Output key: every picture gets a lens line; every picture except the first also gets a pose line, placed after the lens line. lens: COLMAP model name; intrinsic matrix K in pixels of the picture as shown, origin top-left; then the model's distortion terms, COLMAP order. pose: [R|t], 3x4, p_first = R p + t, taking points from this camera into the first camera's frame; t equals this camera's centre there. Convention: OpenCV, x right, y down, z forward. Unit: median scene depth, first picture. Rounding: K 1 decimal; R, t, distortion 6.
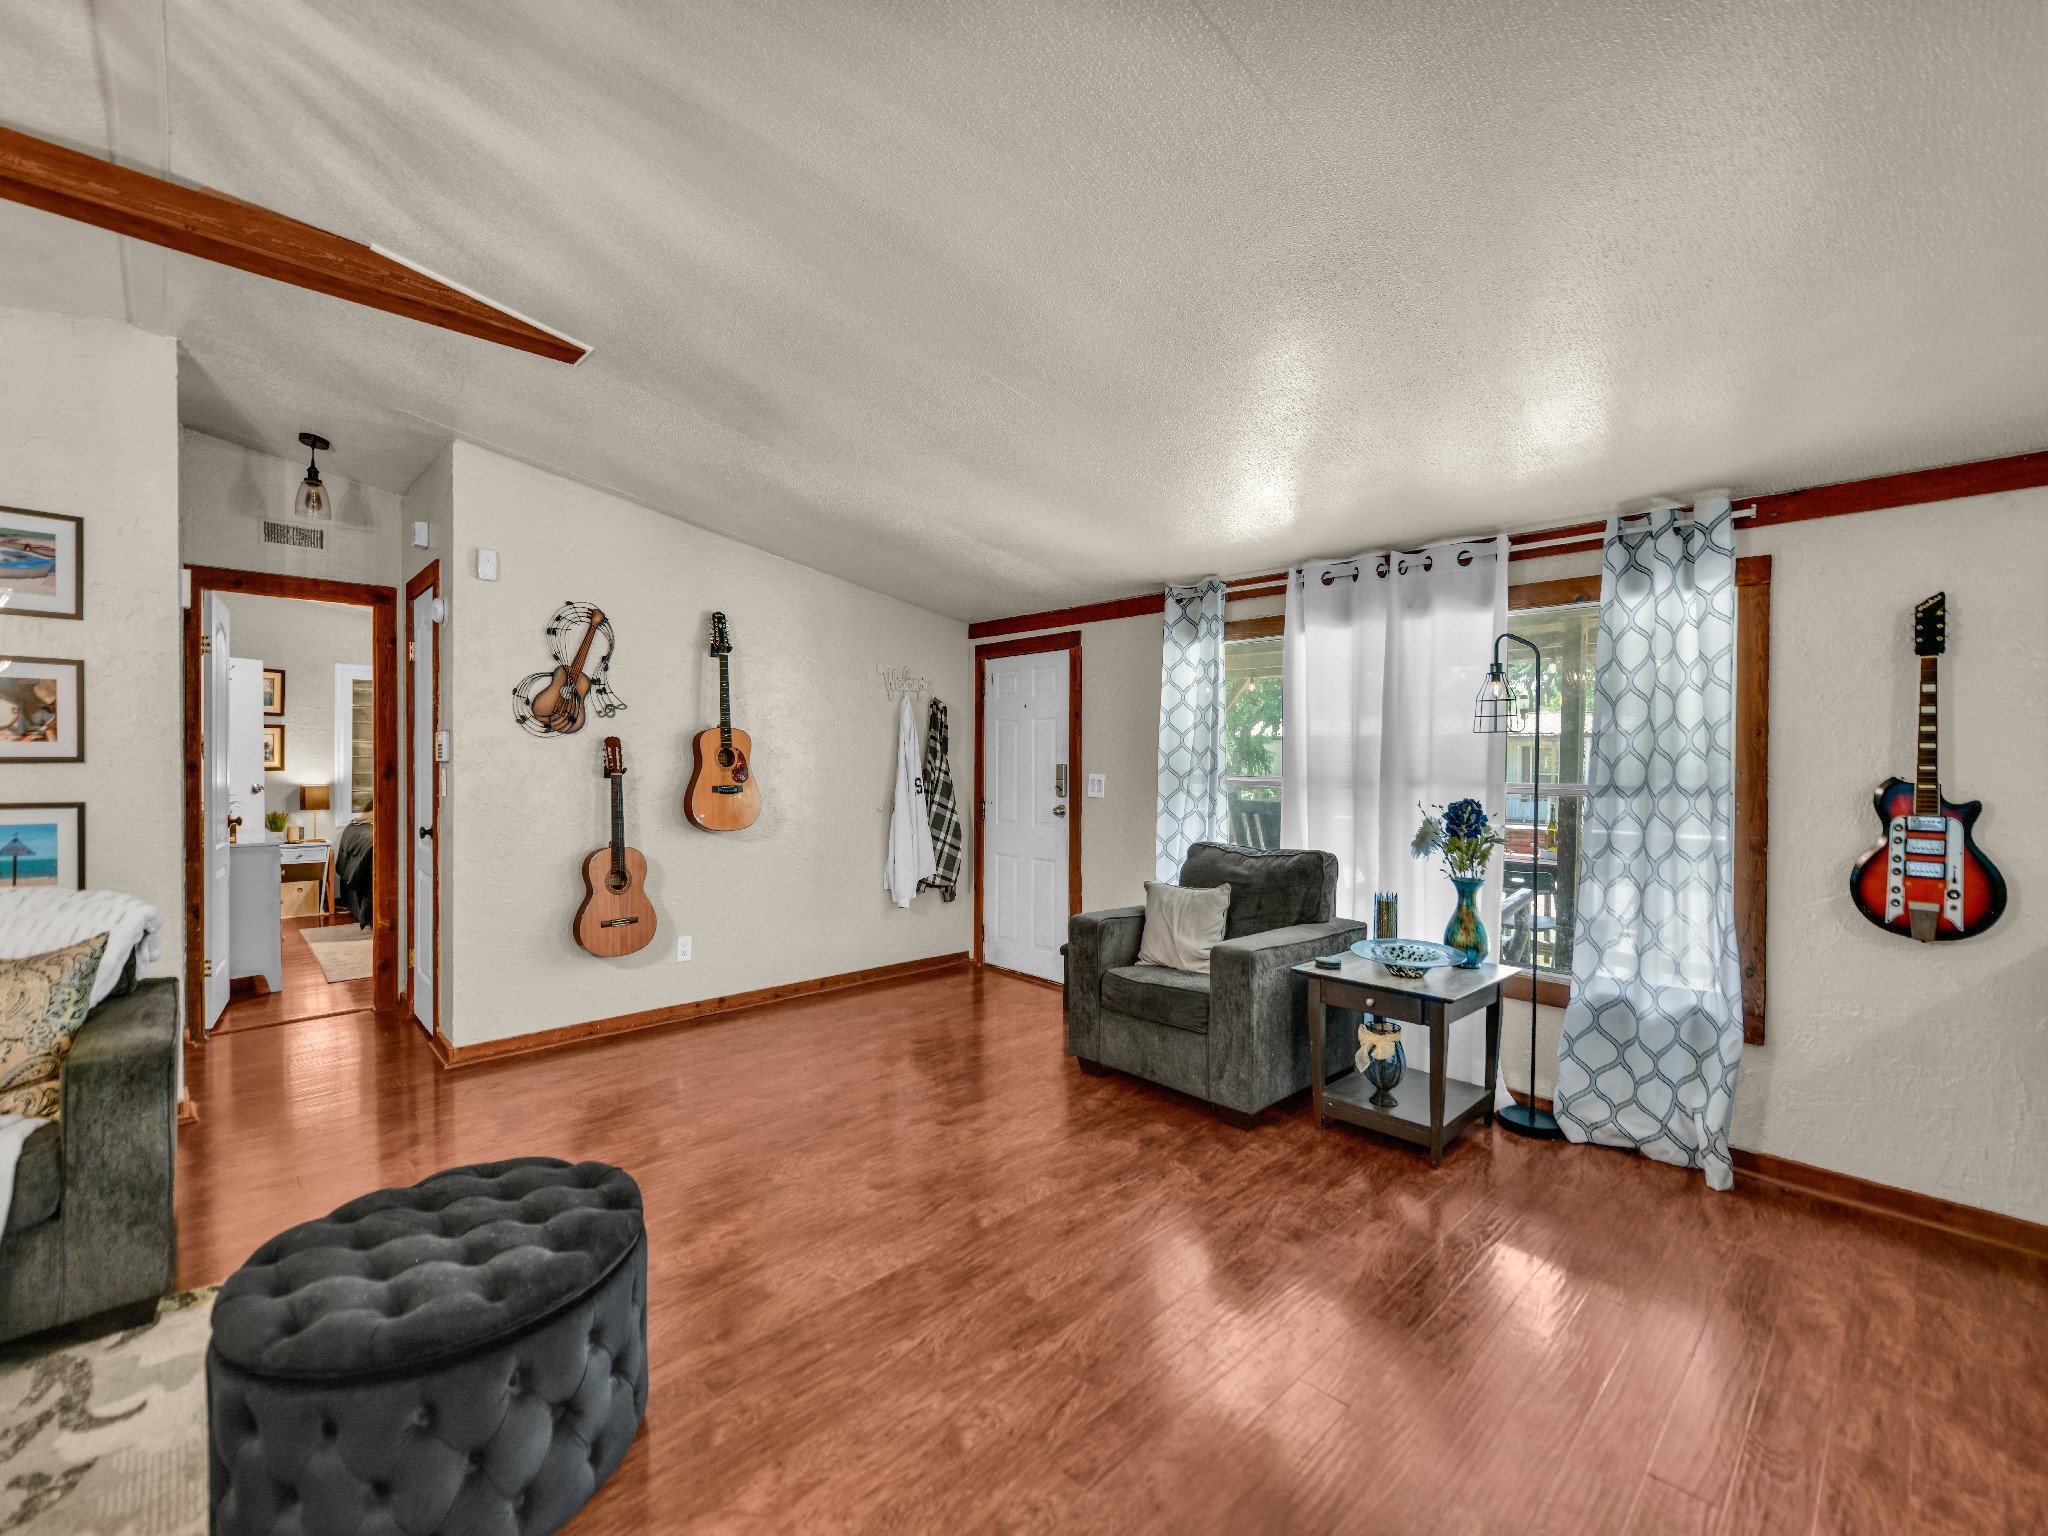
lens RADIAL K [[884.1, 0, 1024.5], [0, 884.1, 771.9], [0, 0, 1]] dist [0.004607, -0.002817]
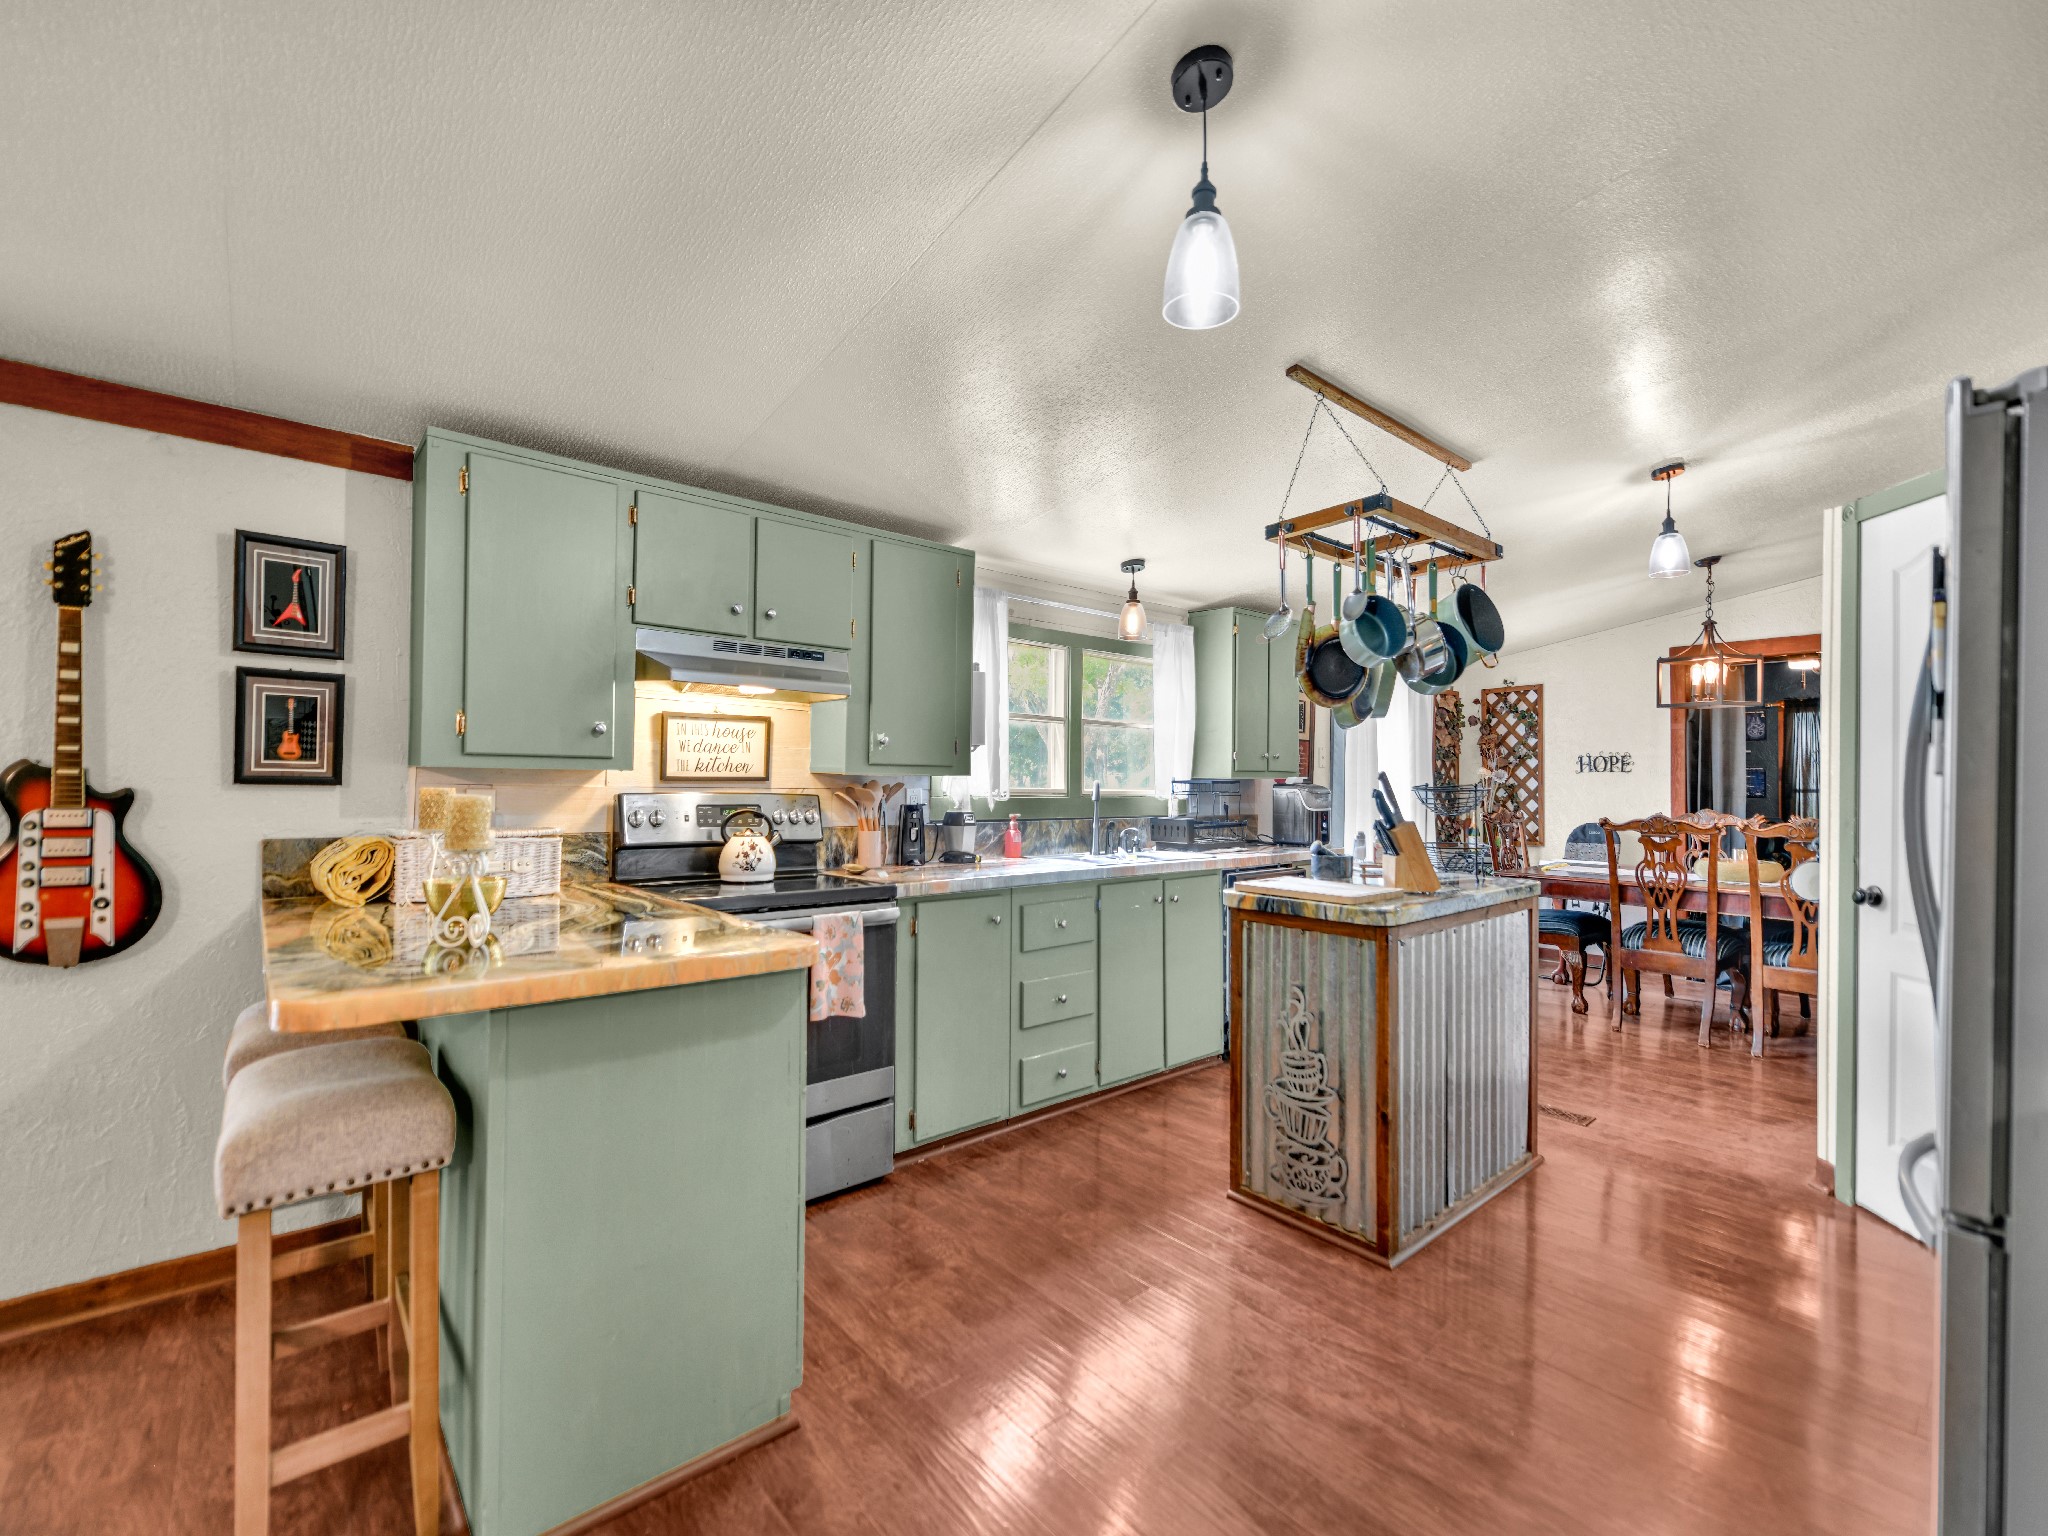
lens RADIAL K [[884.1, 0, 1025.8], [0, 884.1, 776.2], [0, 0, 1]] dist [0.004607, -0.002817]
pose [[0.061743, -0.004892, 0.998080, 0.213433], [-0.000868, 0.999987, 0.004955, 0.012076], [-0.998092, -0.001172, 0.061738, 0.072388]]
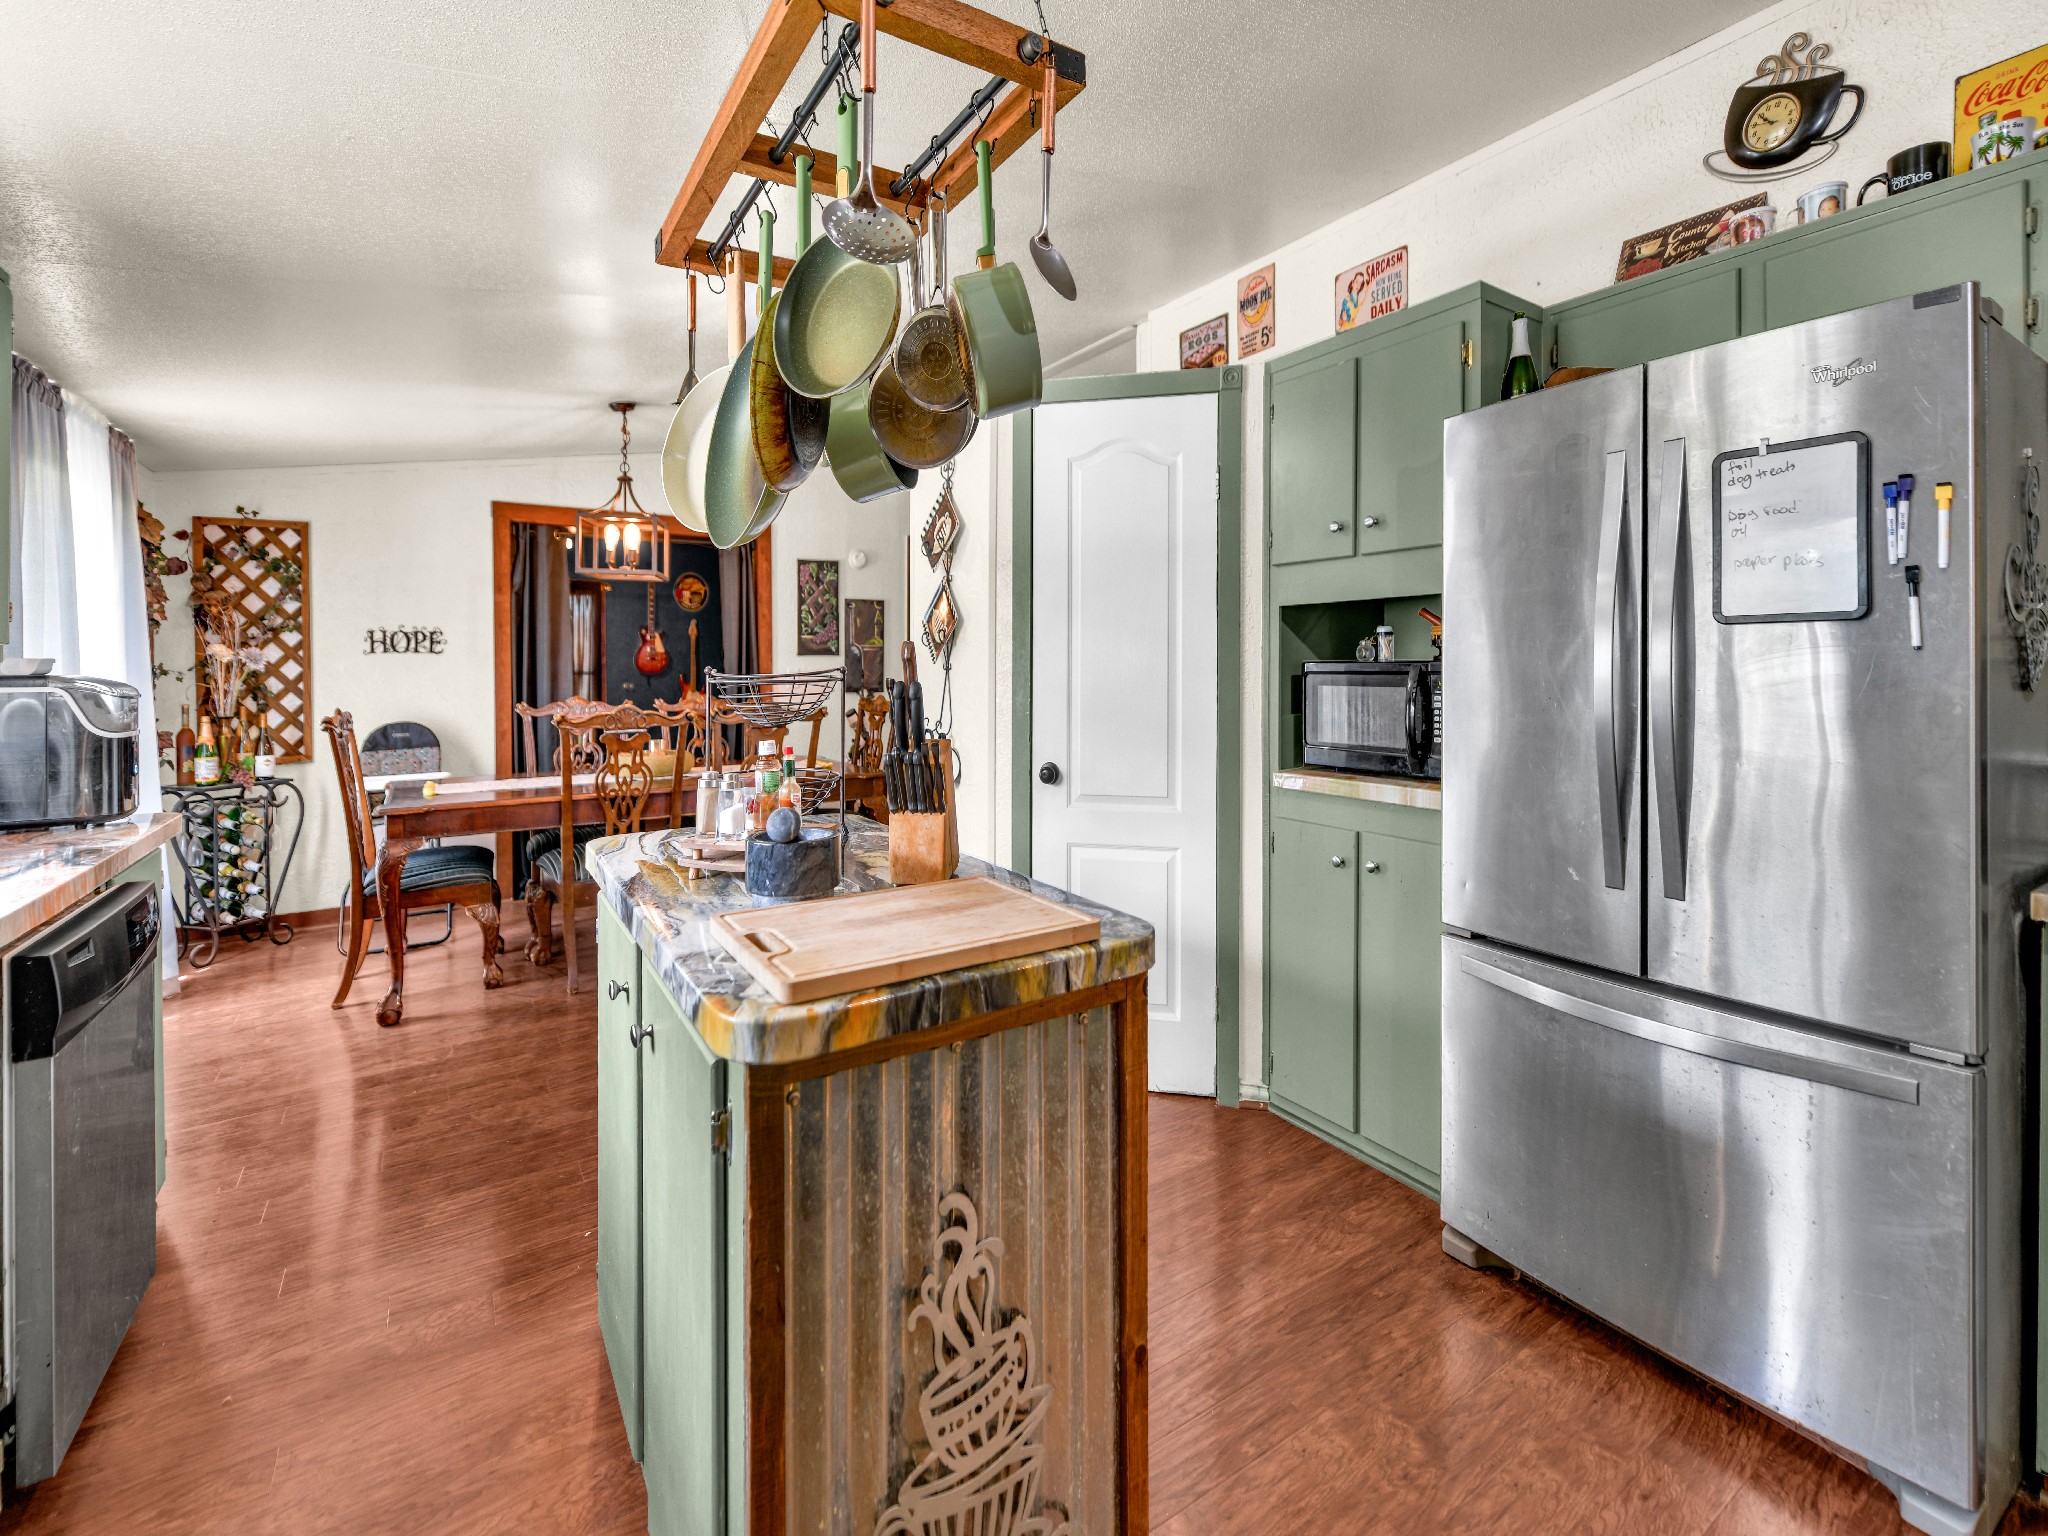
lens RADIAL K [[884.1, 0, 1024.0], [0, 884.1, 669.4], [0, 0, 1]] dist [0.004607, -0.002817]
pose [[-0.984135, -0.005739, 0.177331, 0.916998], [-0.004065, 0.999944, 0.009802, 0.020020], [-0.177377, 0.008926, -0.984103, 0.171168]]
